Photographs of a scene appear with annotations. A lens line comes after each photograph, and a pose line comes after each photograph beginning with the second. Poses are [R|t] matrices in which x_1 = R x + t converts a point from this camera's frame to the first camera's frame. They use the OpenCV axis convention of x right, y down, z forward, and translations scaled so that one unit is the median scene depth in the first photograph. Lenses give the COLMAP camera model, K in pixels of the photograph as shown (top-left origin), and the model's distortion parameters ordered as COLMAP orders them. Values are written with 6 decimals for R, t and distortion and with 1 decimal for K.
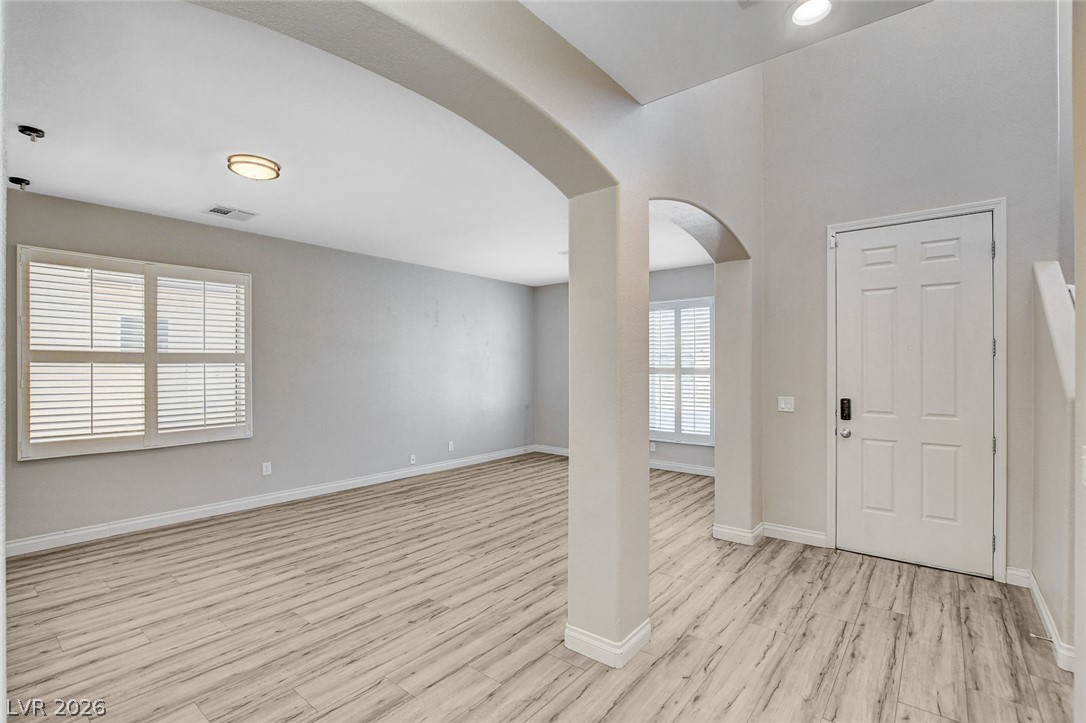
lens RADIAL K [[513.2, 0, 543.0], [0, 513.2, 361.5], [0, 0, 1]] dist [-0.001130, 0.000704]
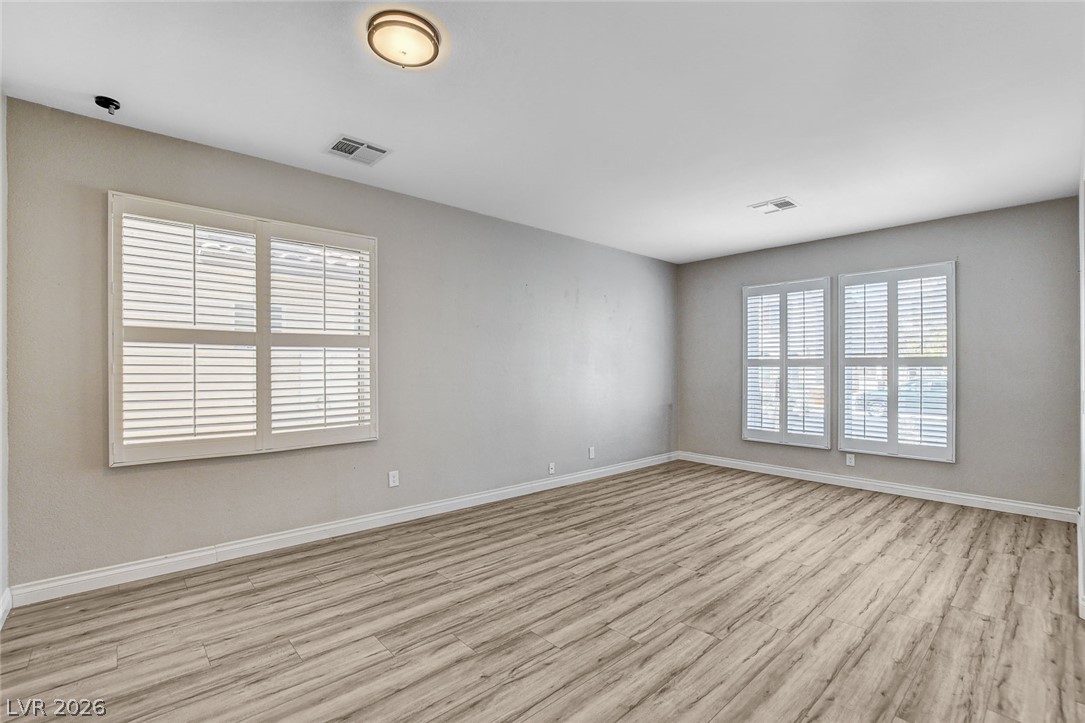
lens RADIAL K [[498.0, 0, 542.5], [0, 498.0, 361.5], [0, 0, 1]] dist [-0.002064, -0.000375]
pose [[0.989508, -0.000488, -0.144477, -0.223644], [0.000323, 0.999999, -0.001164, 0.028950], [0.144477, 0.001106, 0.989508, 0.297167]]
